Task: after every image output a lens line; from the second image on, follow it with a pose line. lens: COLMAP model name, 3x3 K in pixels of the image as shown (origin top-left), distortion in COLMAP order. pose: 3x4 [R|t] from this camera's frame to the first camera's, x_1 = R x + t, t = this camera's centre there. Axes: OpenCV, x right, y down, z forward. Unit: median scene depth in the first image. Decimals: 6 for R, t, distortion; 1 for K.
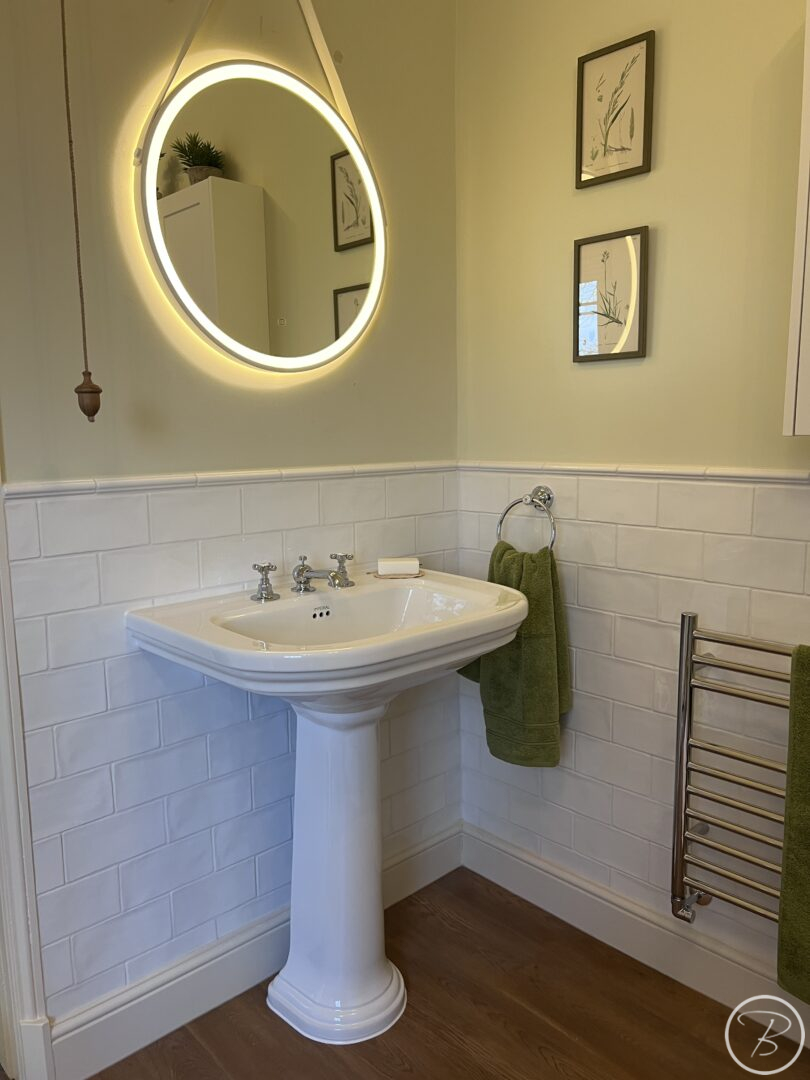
lens RADIAL K [[820.0, 0, 405.0], [0, 820.0, 540.0], [0, 0, 1]] dist [0.062165, -0.089980]
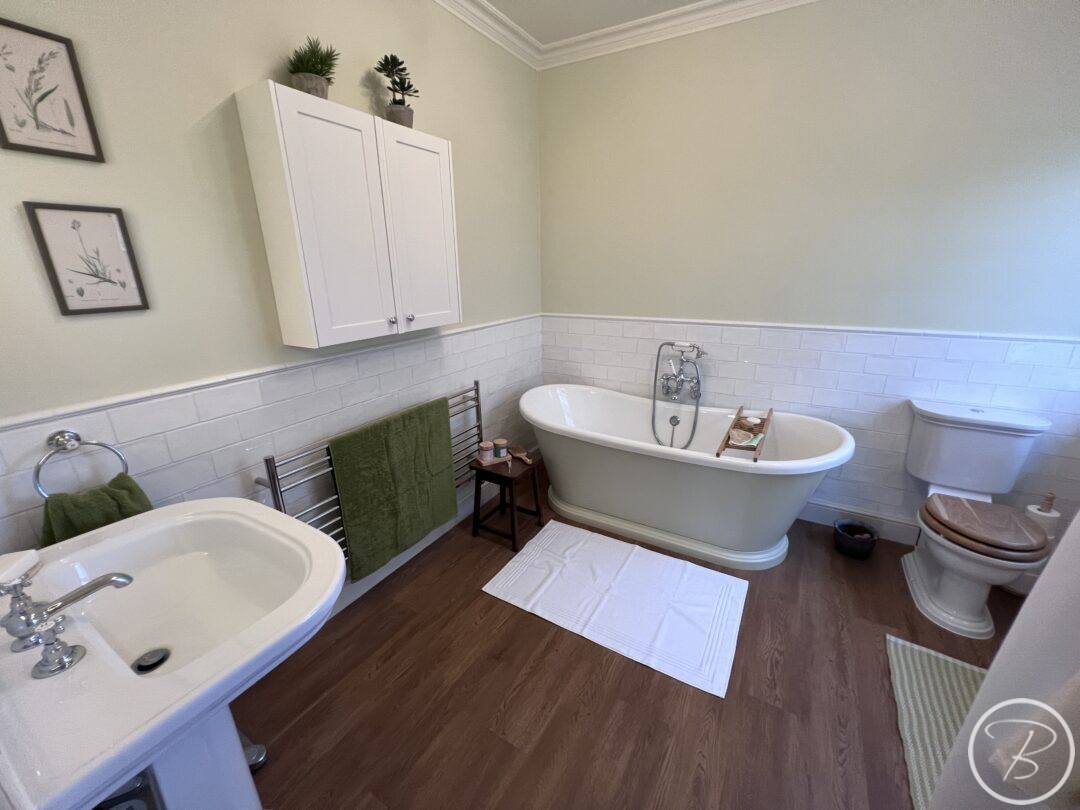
lens RADIAL K [[439.3, 0, 534.5], [0, 439.3, 400.1], [0, 0, 1]] dist [-0.000591, -0.000187]
pose [[-0.272977, -0.266057, 0.924499, -0.572233], [0.153625, 0.936609, 0.314902, -0.207165], [-0.949675, 0.227987, -0.214799, 0.576408]]
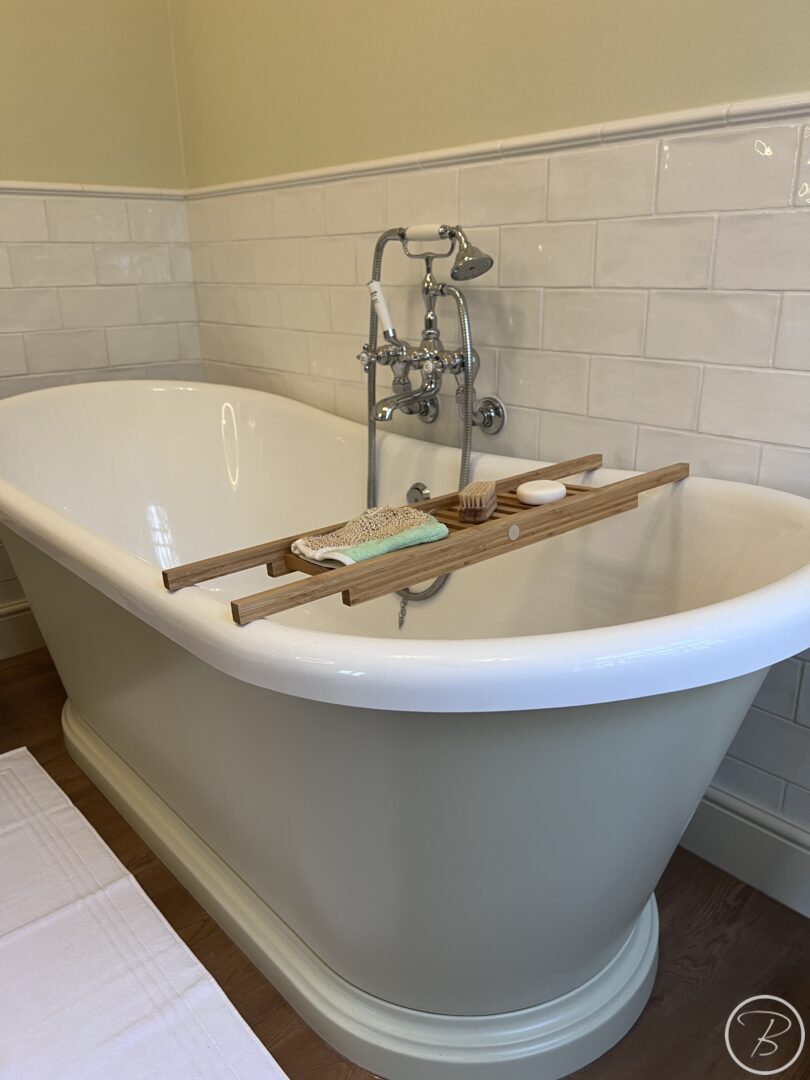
lens RADIAL K [[820.0, 0, 405.0], [0, 820.0, 540.0], [0, 0, 1]] dist [0.062165, -0.089980]
pose [[0.037959, -0.304946, 0.951613, -0.156870], [0.155391, 0.942516, 0.295833, 0.201095], [-0.987124, 0.136642, 0.083163, -0.260619]]
